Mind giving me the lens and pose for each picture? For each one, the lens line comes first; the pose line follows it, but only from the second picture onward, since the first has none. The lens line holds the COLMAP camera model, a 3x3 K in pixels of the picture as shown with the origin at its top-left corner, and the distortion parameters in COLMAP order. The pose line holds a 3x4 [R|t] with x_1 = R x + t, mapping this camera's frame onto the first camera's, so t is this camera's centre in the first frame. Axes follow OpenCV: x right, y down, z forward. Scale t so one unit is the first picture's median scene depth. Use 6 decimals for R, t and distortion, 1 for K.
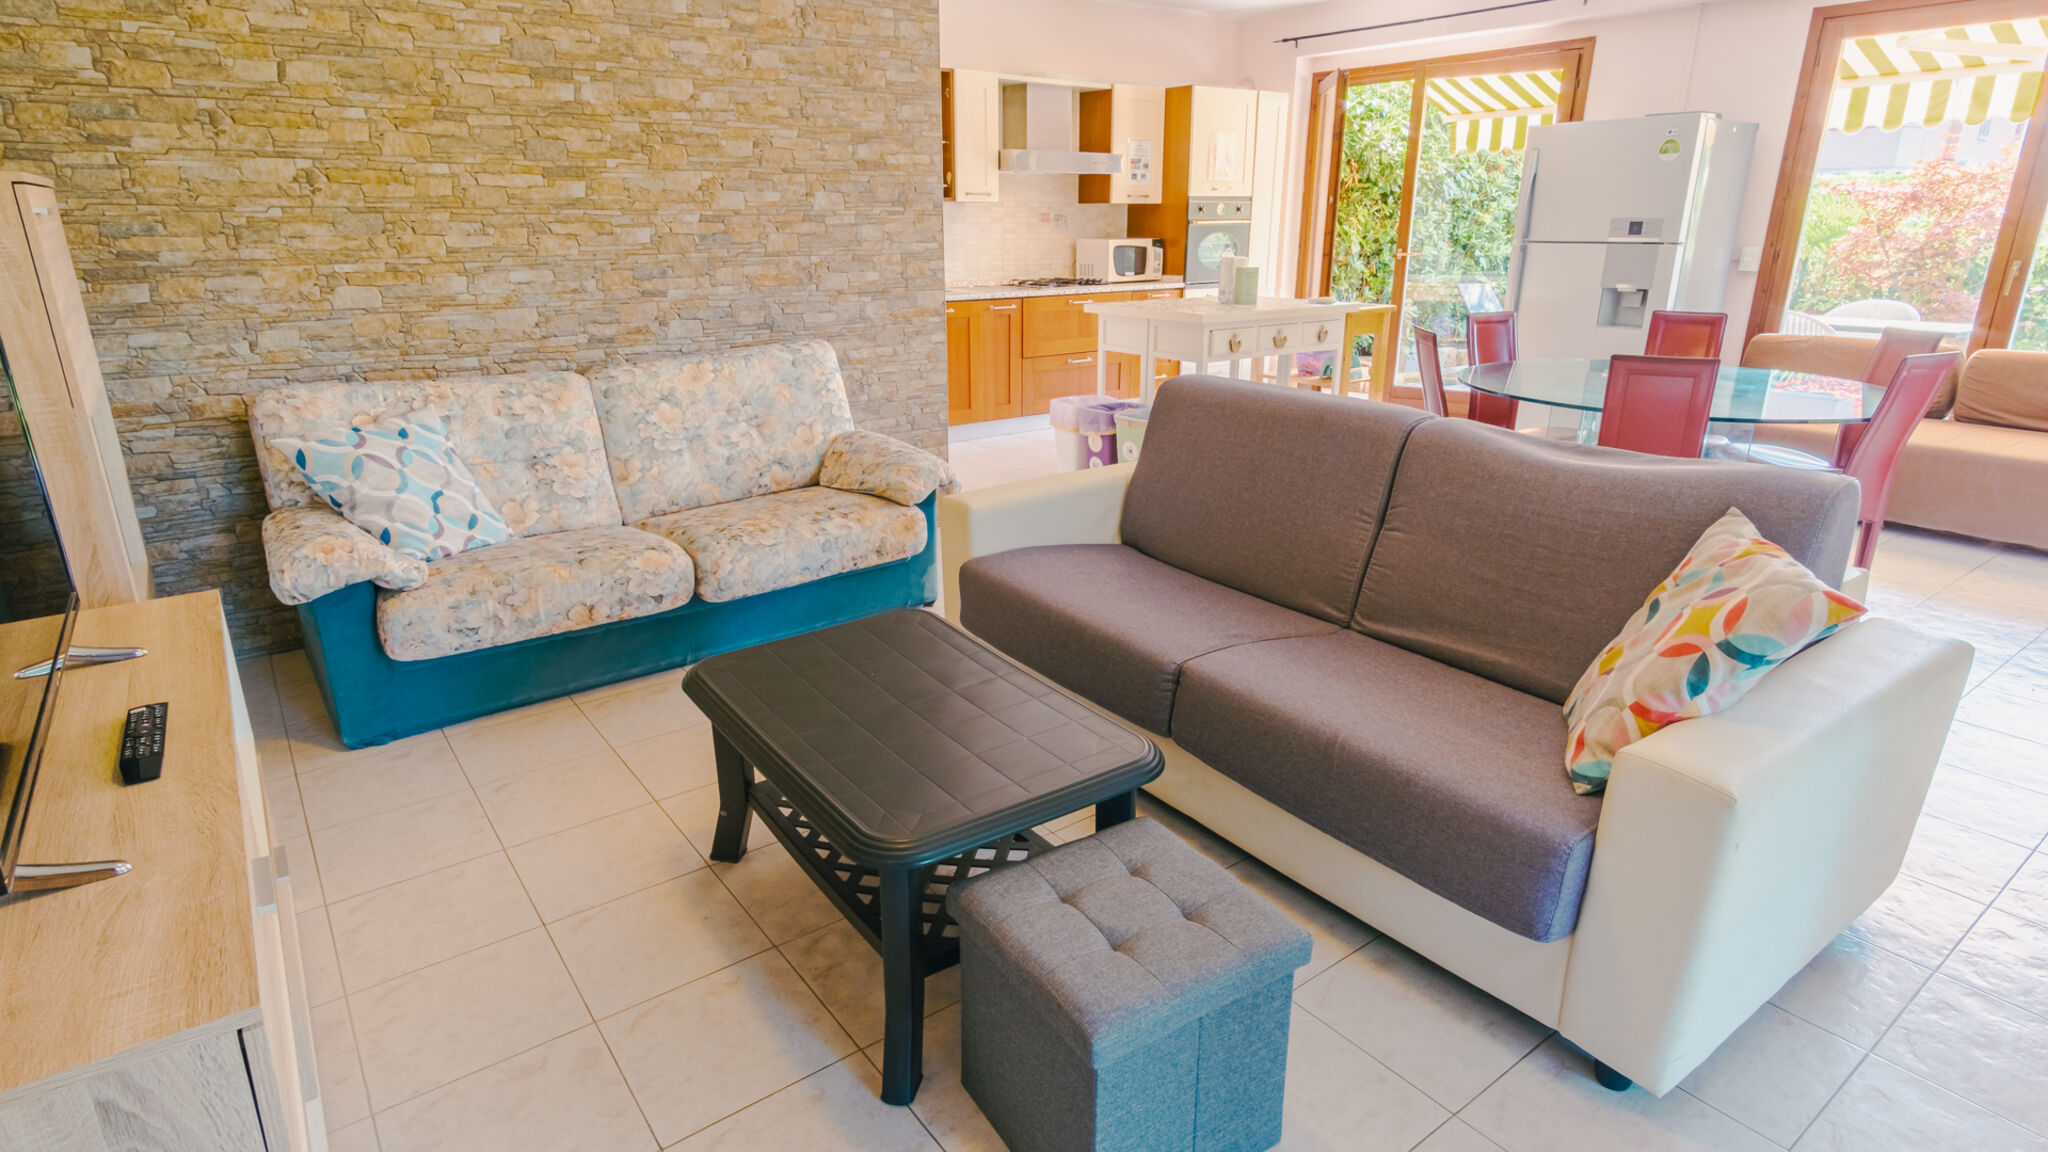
lens RADIAL K [[1085.8, 0, 1031.5], [0, 1085.8, 571.2], [0, 0, 1]] dist [0.007153, 0.001809]
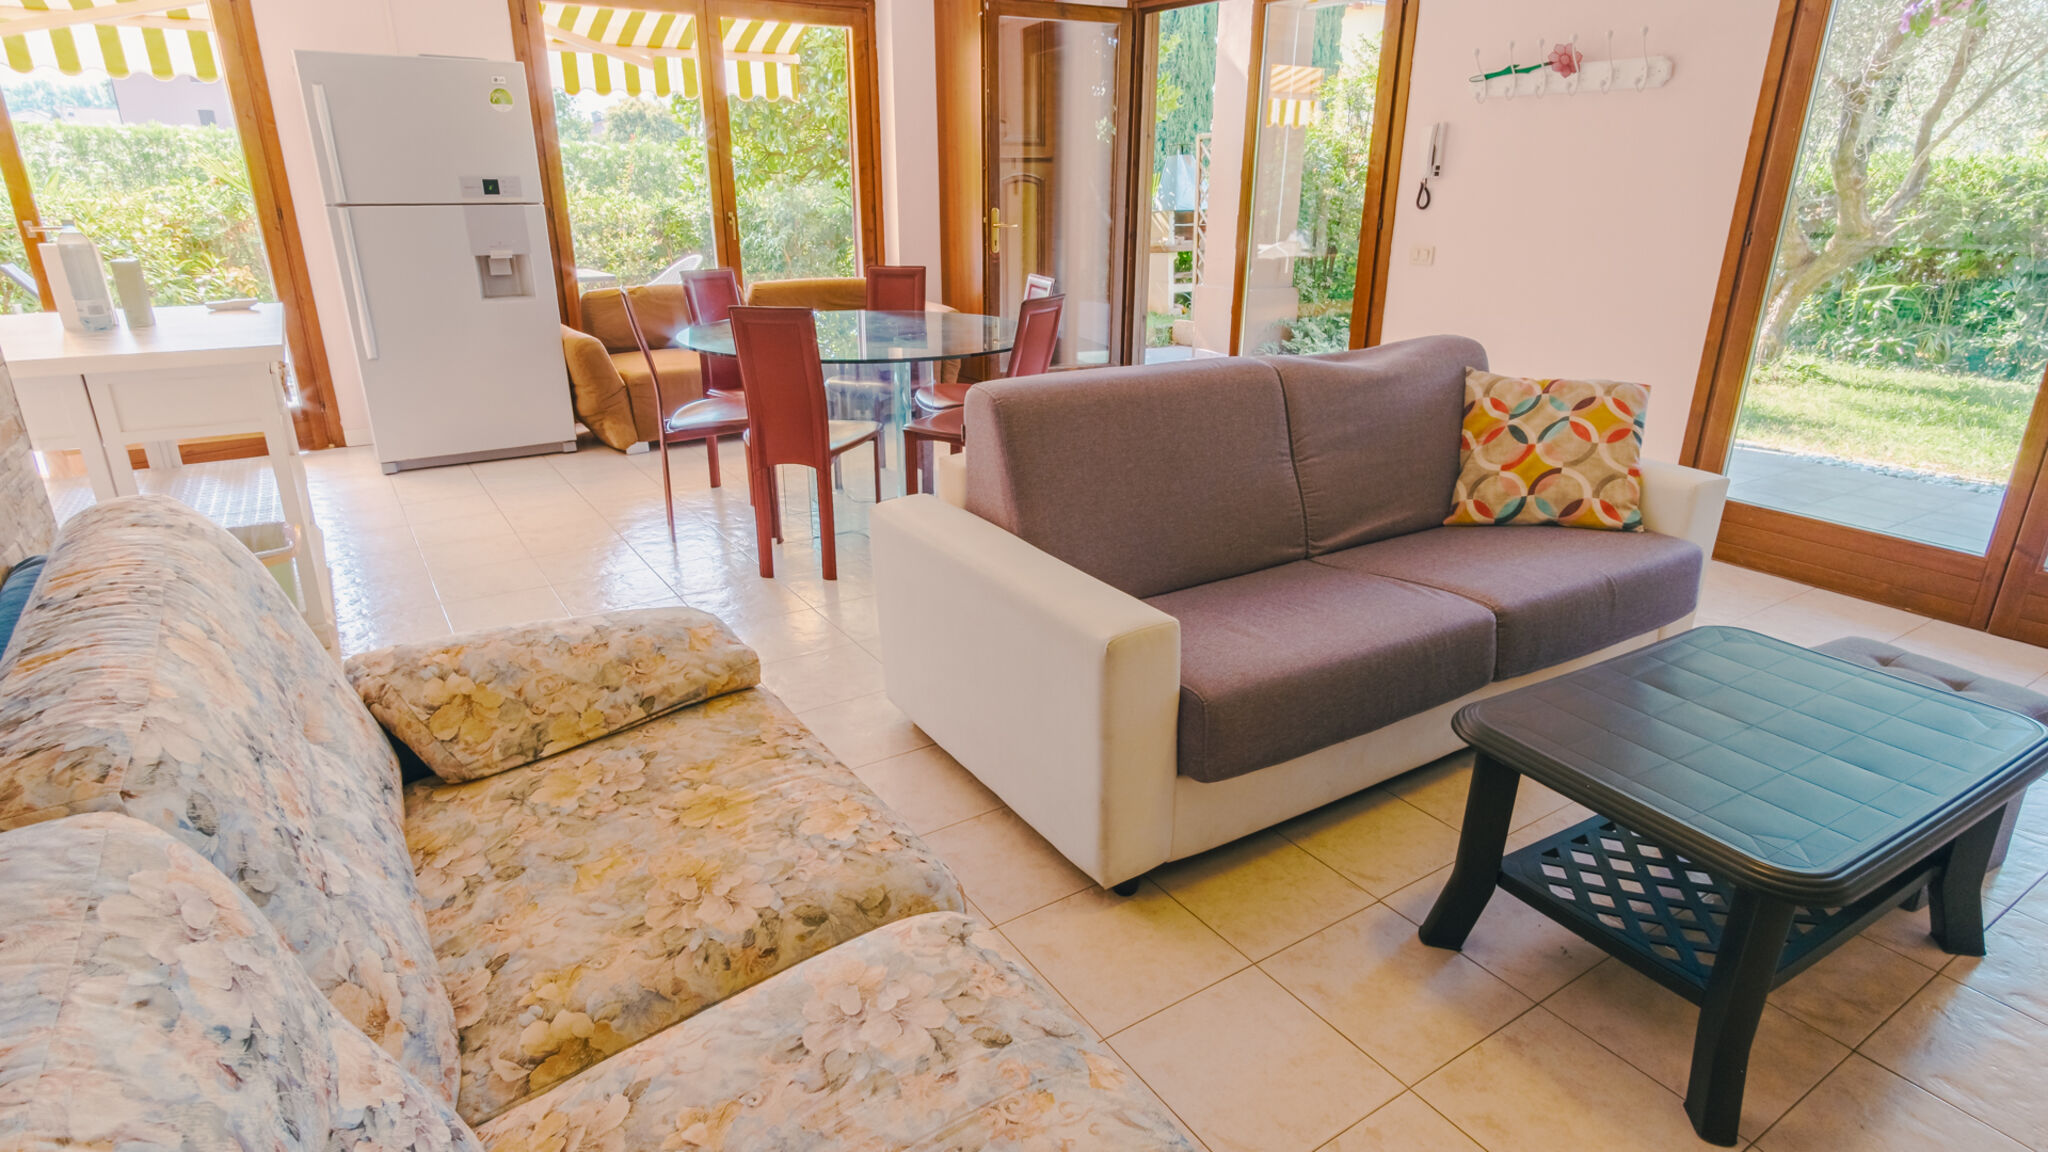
lens RADIAL K [[1085.8, 0, 1031.5], [0, 1085.8, 571.2], [0, 0, 1]] dist [0.007153, 0.001809]
pose [[0.057467, -0.339497, 0.938850, -0.660830], [0.307213, 0.900786, 0.306929, -0.311233], [-0.949904, 0.270789, 0.156063, 0.966609]]
